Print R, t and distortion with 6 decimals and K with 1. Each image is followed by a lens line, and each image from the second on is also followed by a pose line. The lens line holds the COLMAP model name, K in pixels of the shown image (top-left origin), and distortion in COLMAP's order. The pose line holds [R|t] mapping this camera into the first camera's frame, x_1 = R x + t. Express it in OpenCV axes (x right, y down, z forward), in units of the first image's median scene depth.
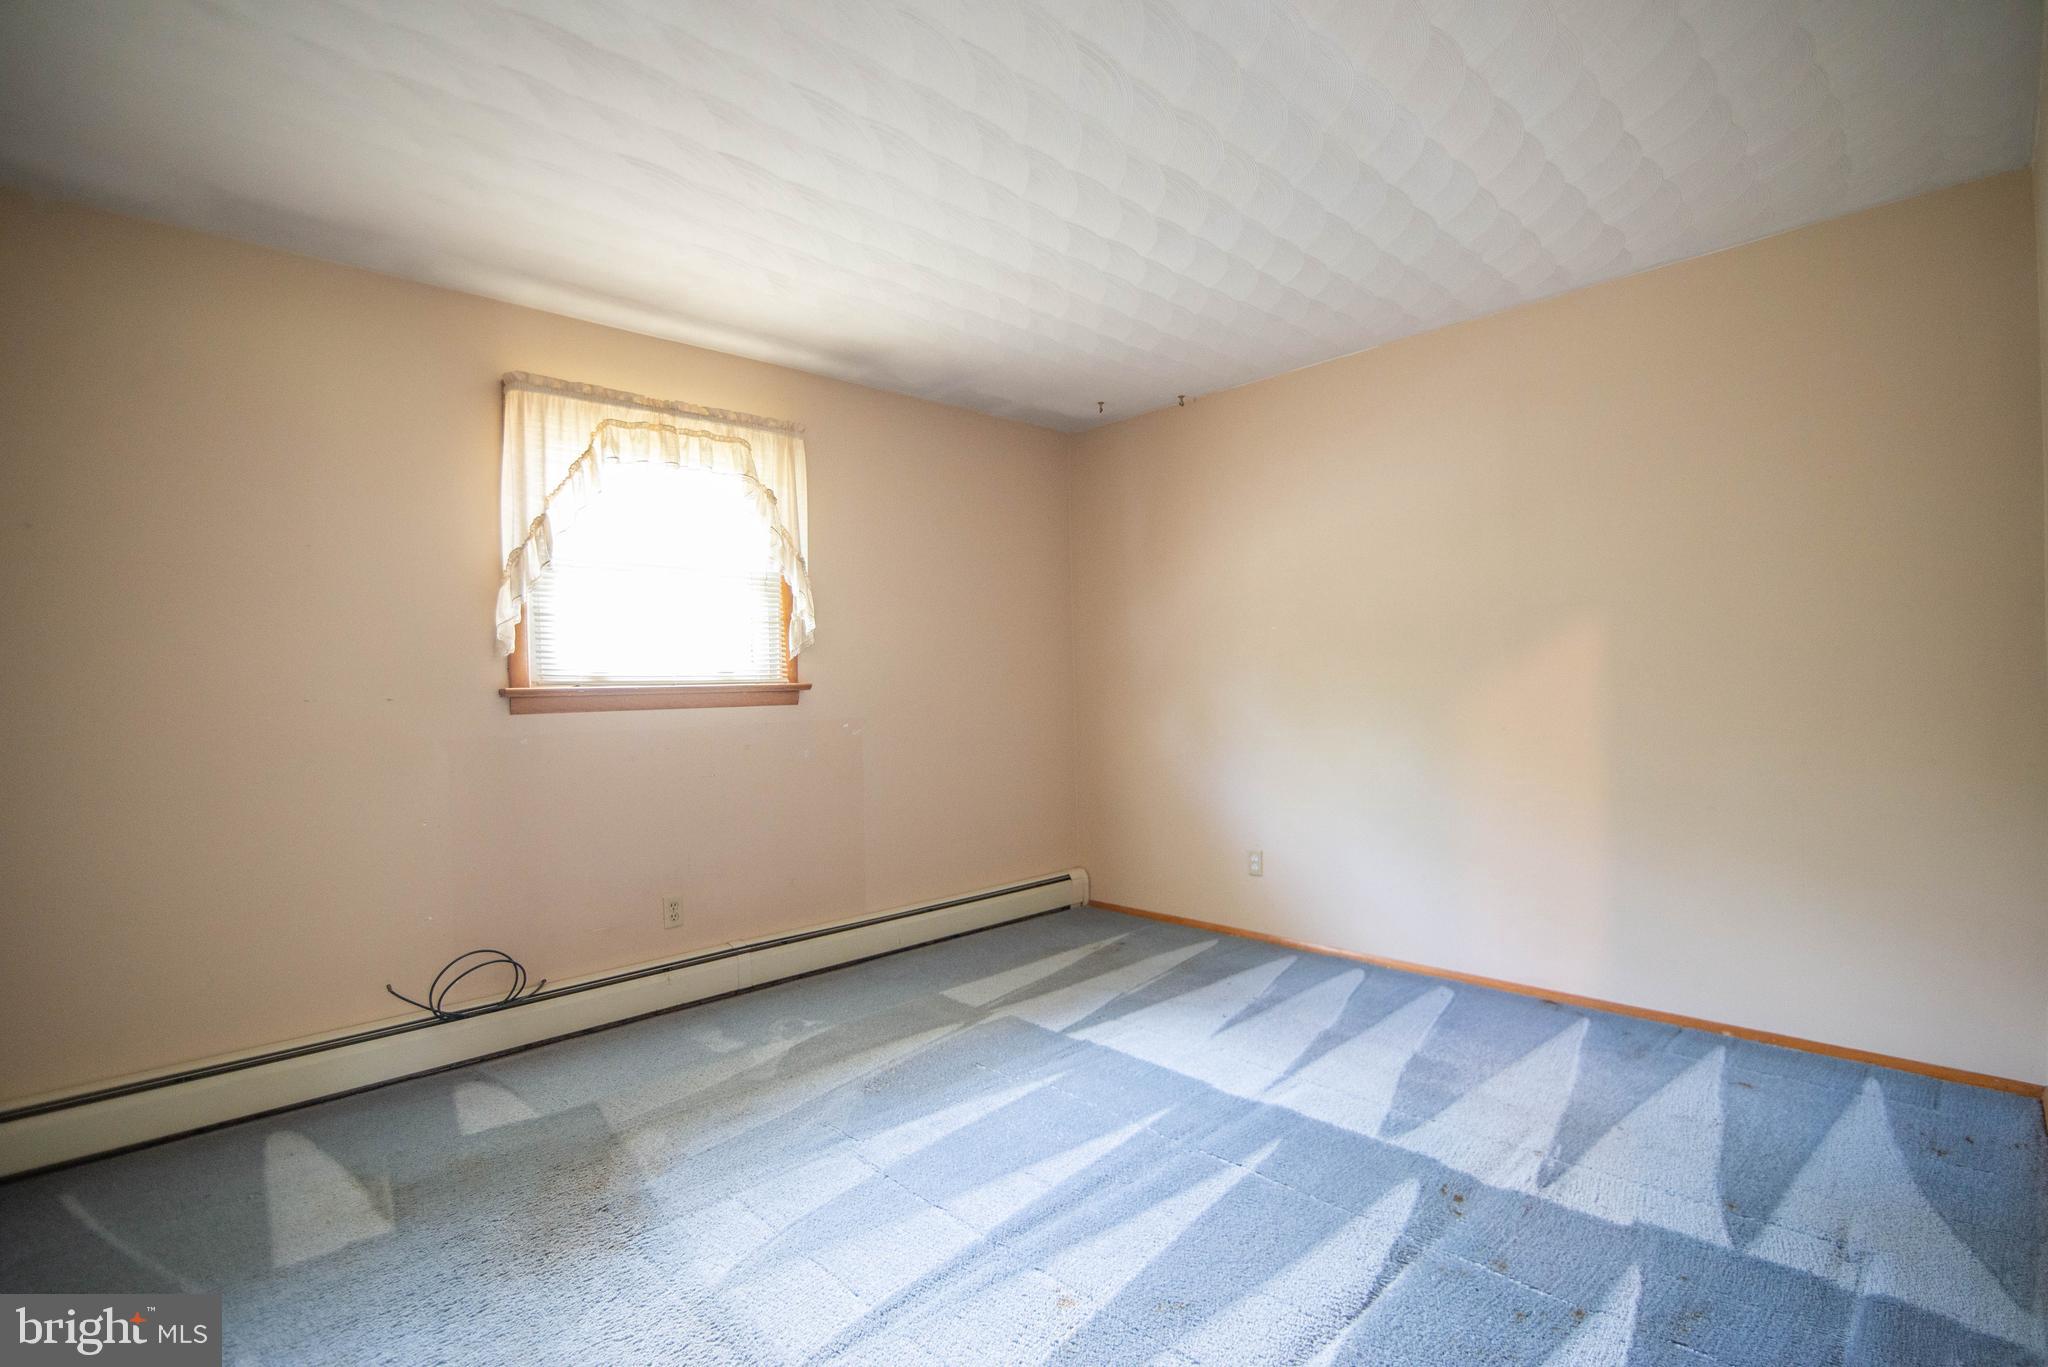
lens RADIAL K [[935.9, 0, 1023.3], [0, 935.9, 694.0], [0, 0, 1]] dist [-0.020659, -0.000582]
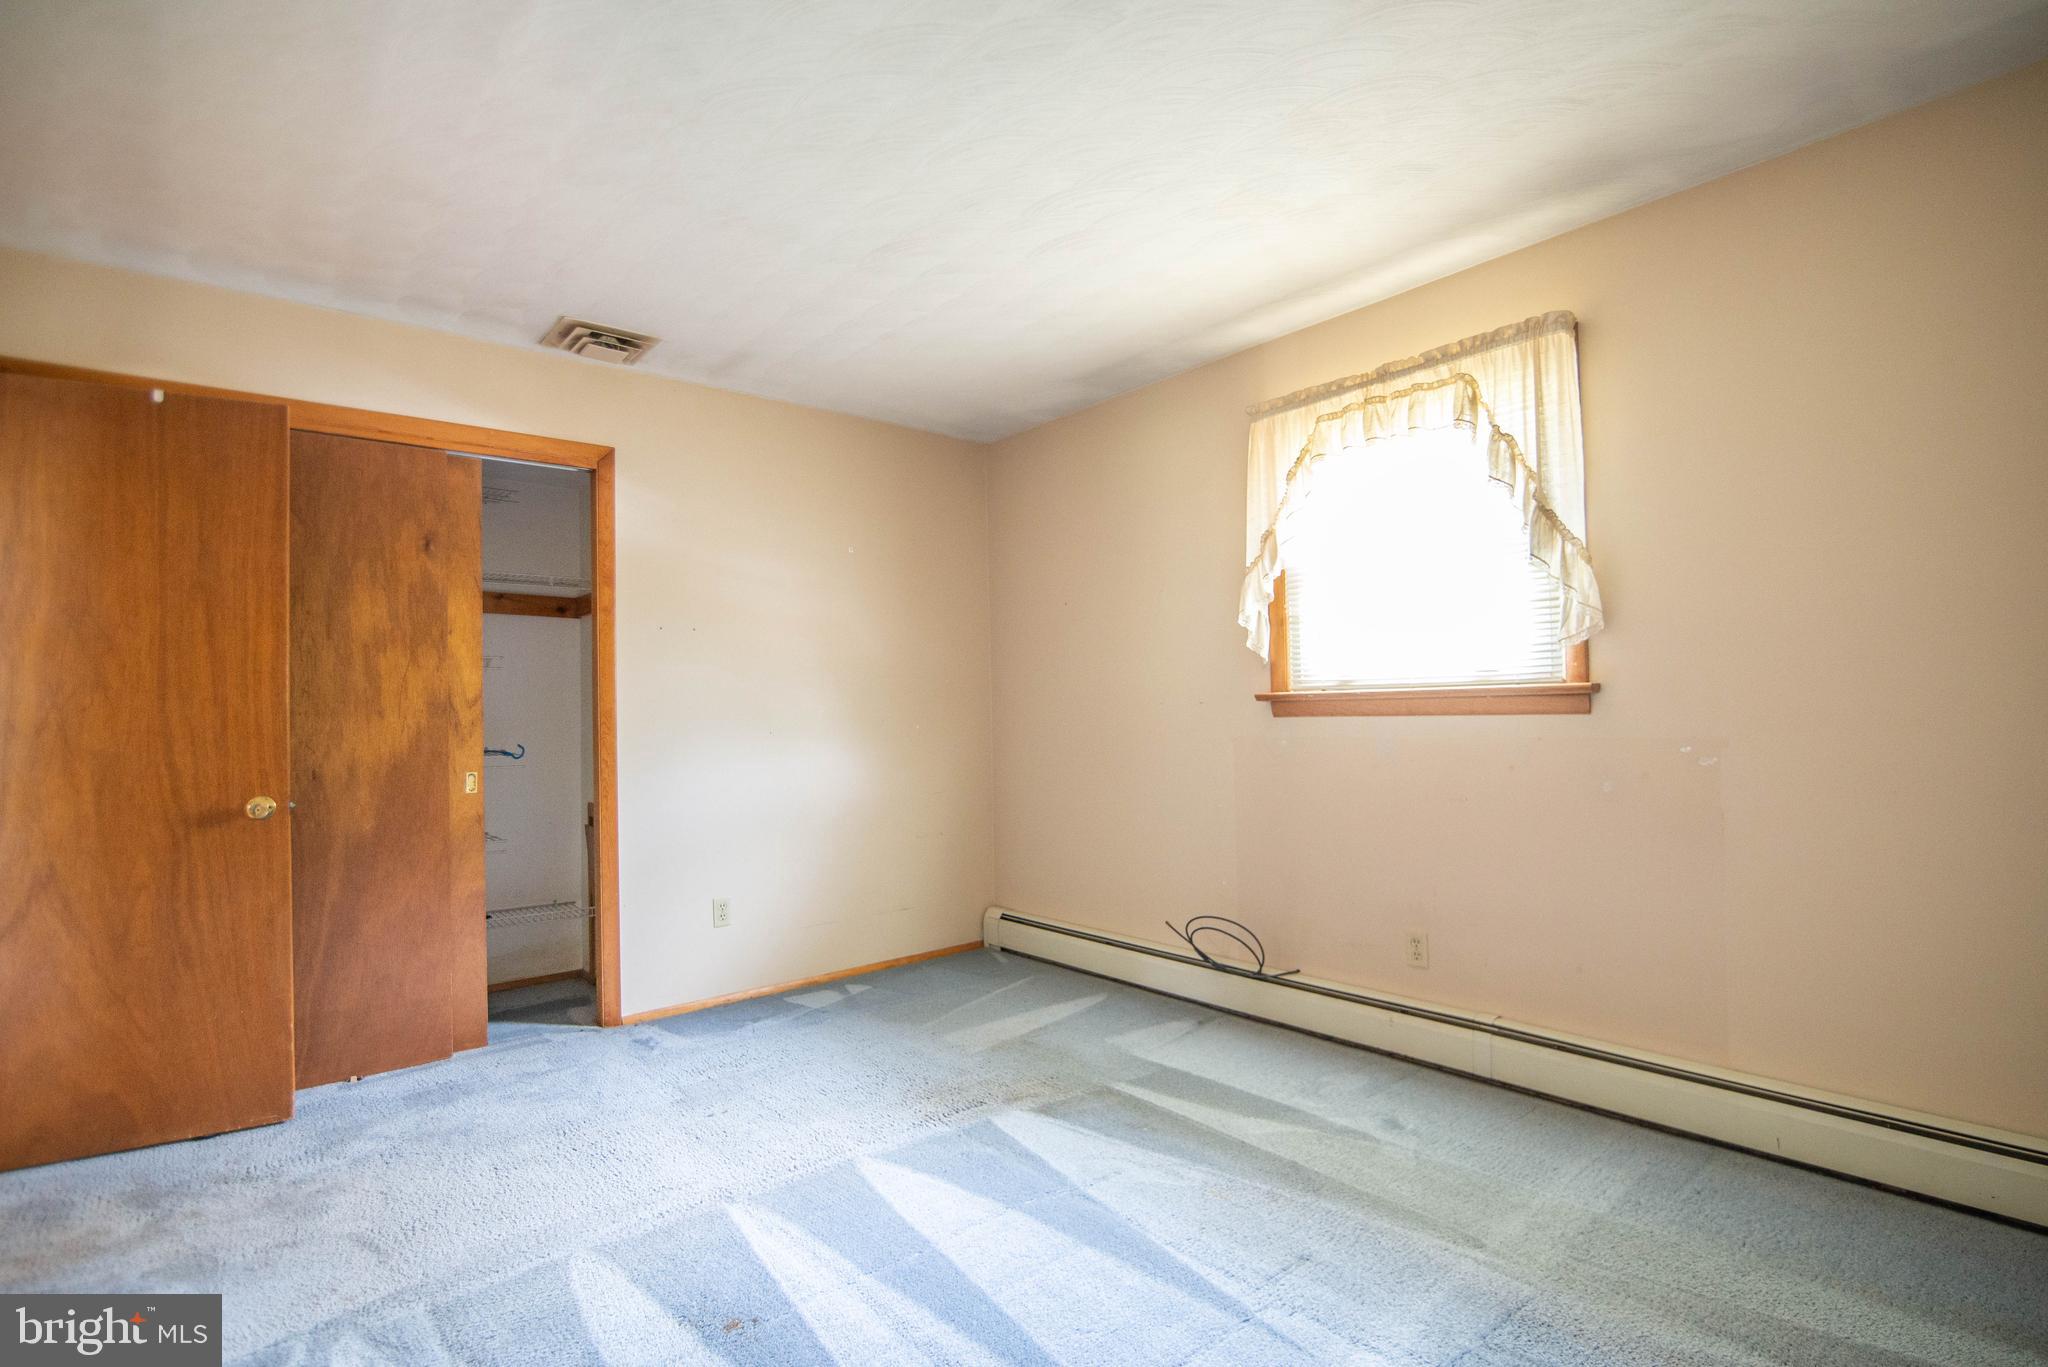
lens RADIAL K [[935.9, 0, 1023.3], [0, 935.9, 694.0], [0, 0, 1]] dist [-0.020659, -0.000582]
pose [[-0.041360, 0.003126, -0.999139, 0.536439], [0.007753, 0.999966, 0.002808, -0.009431], [0.999114, -0.007630, -0.041383, 0.716541]]
